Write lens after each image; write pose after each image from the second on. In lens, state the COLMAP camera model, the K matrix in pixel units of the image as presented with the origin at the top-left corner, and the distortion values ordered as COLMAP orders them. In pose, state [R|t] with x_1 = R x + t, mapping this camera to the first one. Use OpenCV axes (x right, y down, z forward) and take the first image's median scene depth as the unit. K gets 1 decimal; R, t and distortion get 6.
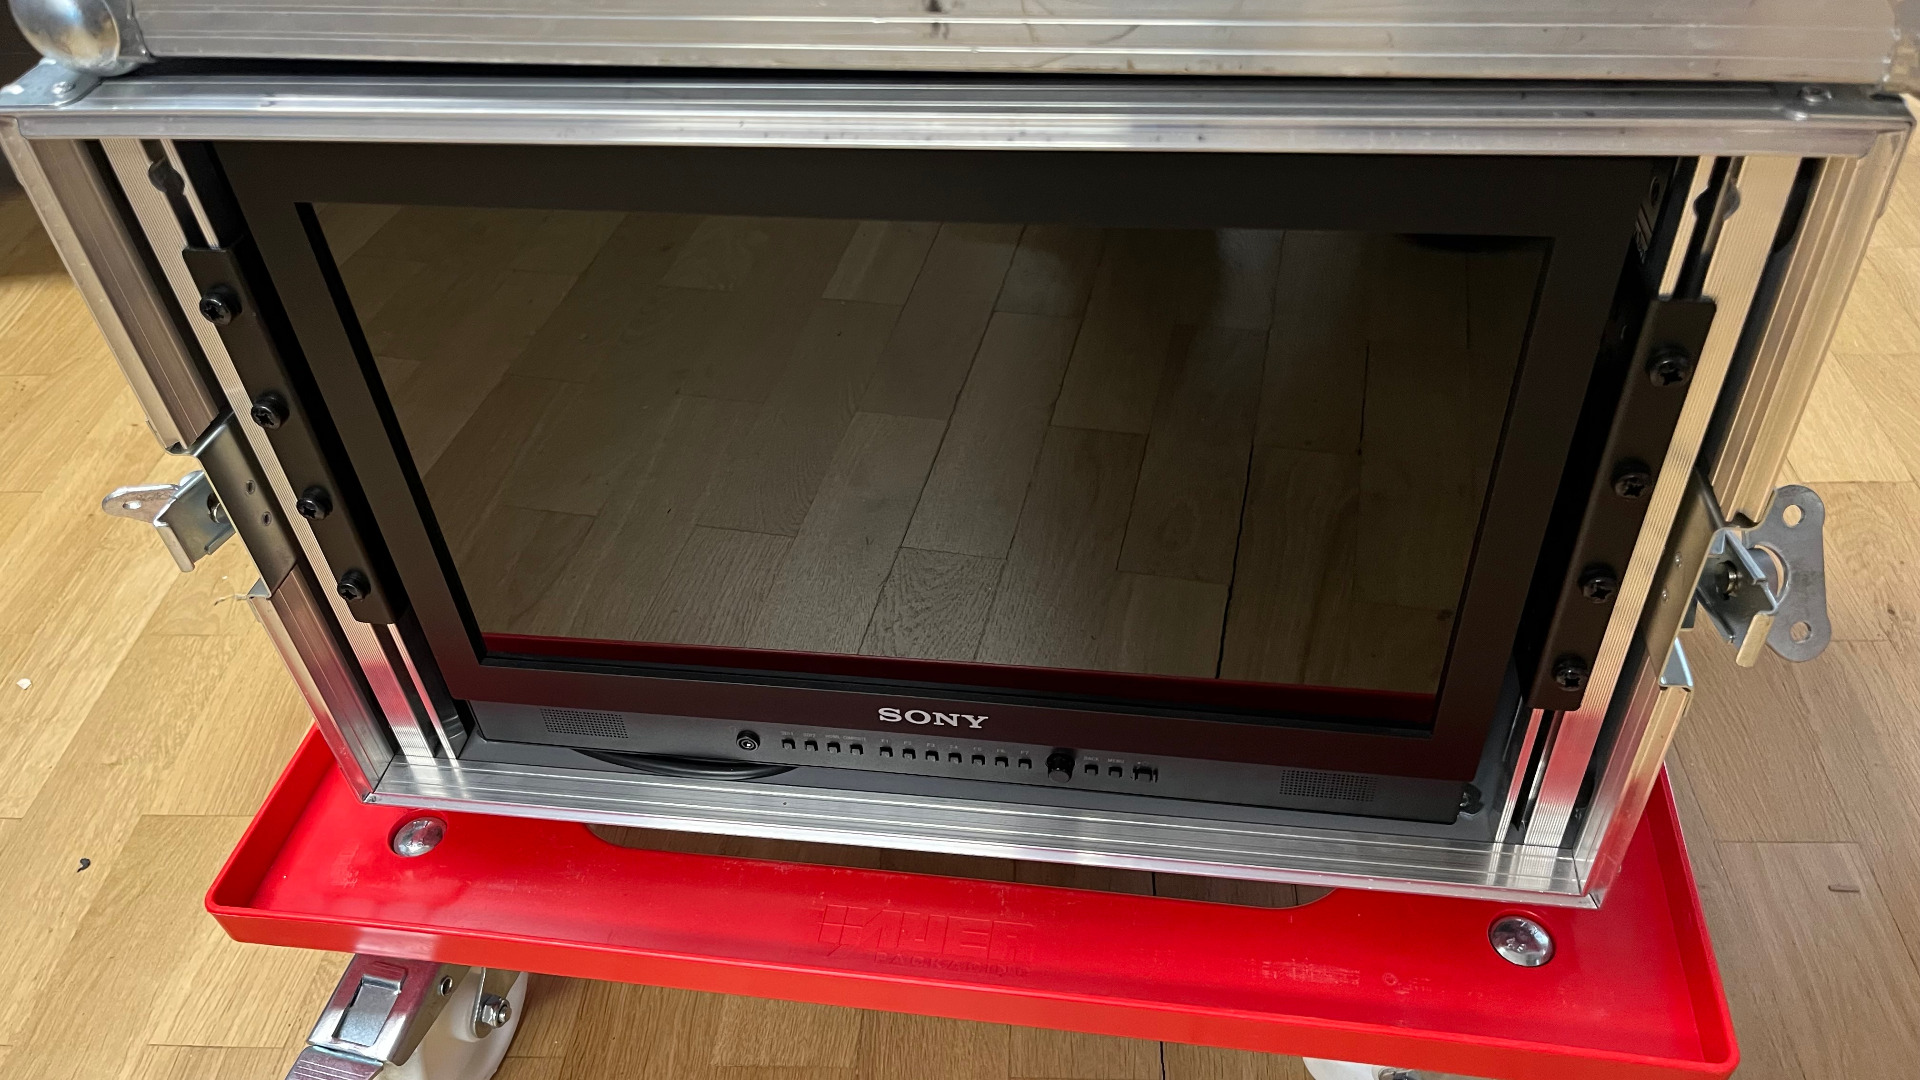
lens RADIAL K [[1377.9, 0, 960.0], [0, 1377.9, 540.0], [0, 0, 1]] dist [0.009435, -0.034163]
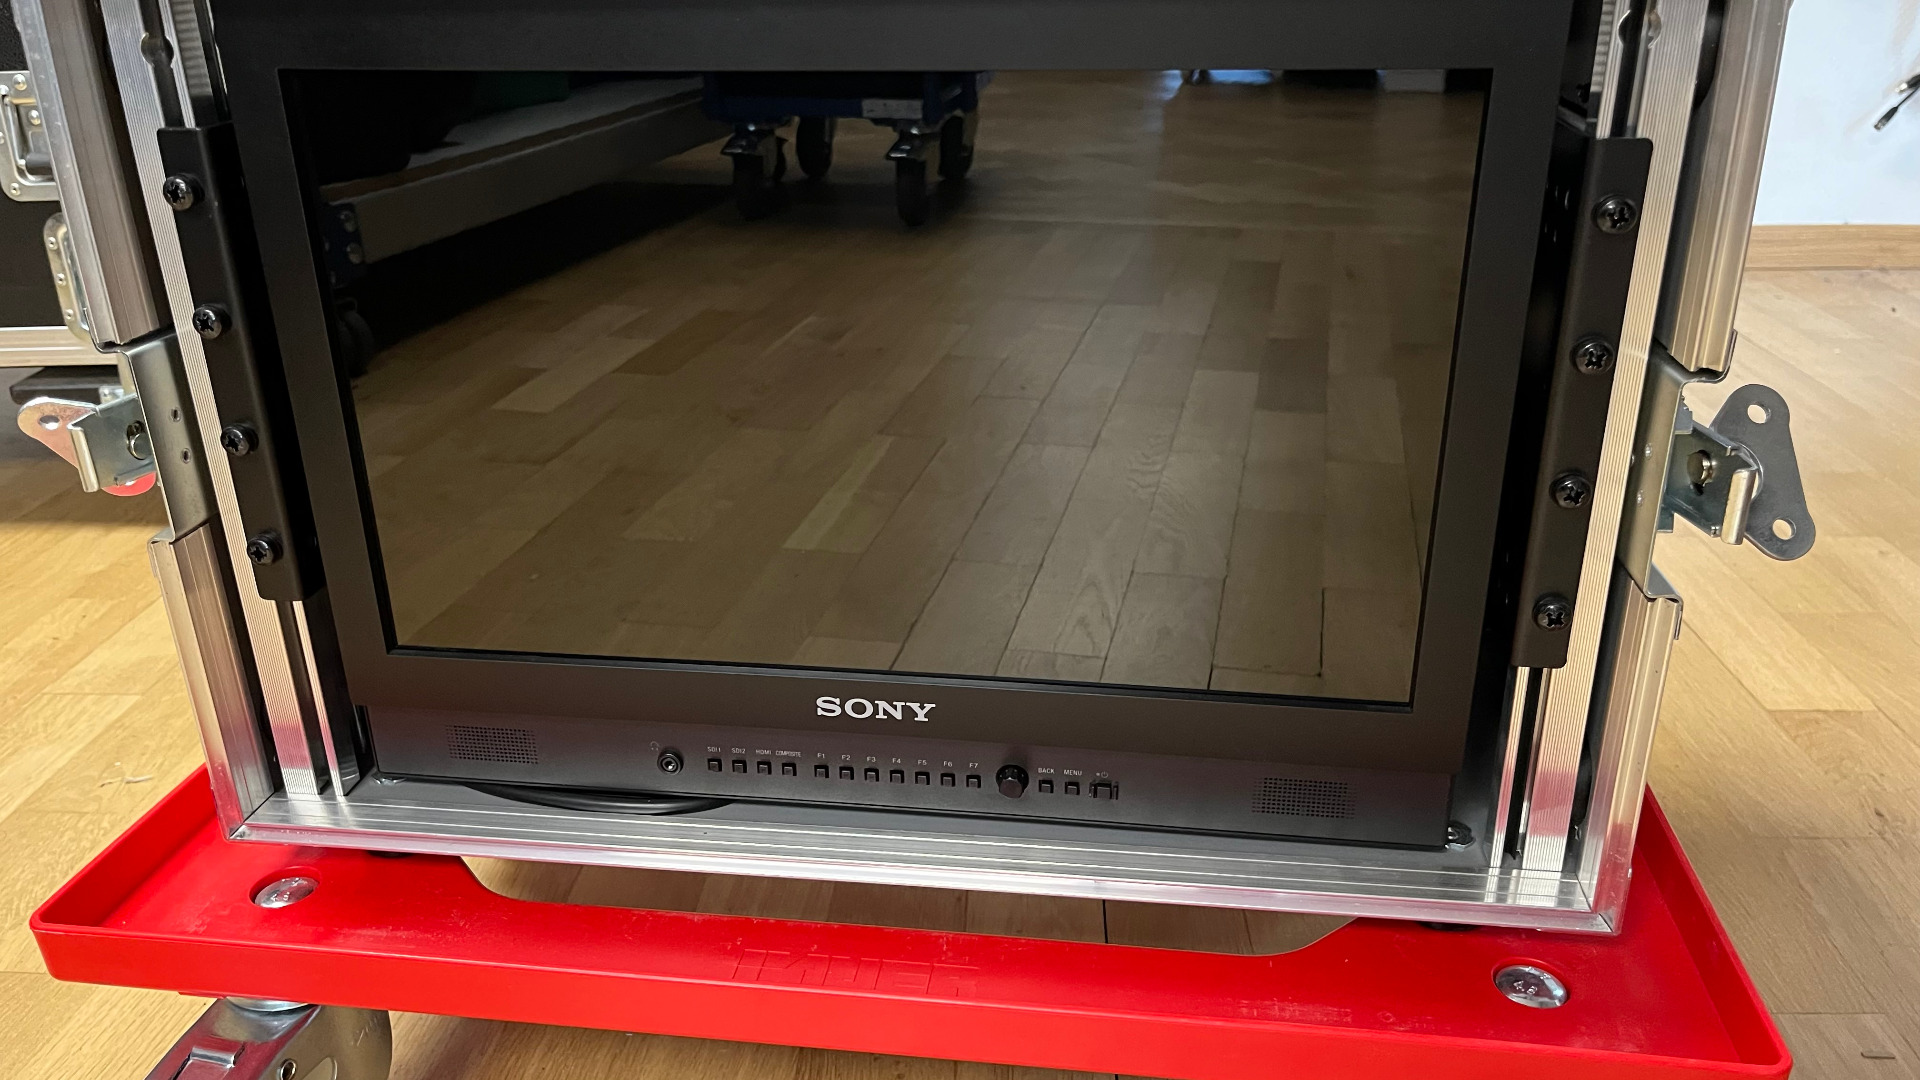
lens RADIAL K [[1384.9, 0, 960.0], [0, 1384.9, 540.0], [0, 0, 1]] dist [0.018905, -0.050316]
pose [[0.998977, 0.036204, 0.027104, 0.007547], [-0.026106, 0.951000, -0.308087, 0.298137], [-0.036930, 0.307065, 0.950972, 0.079556]]
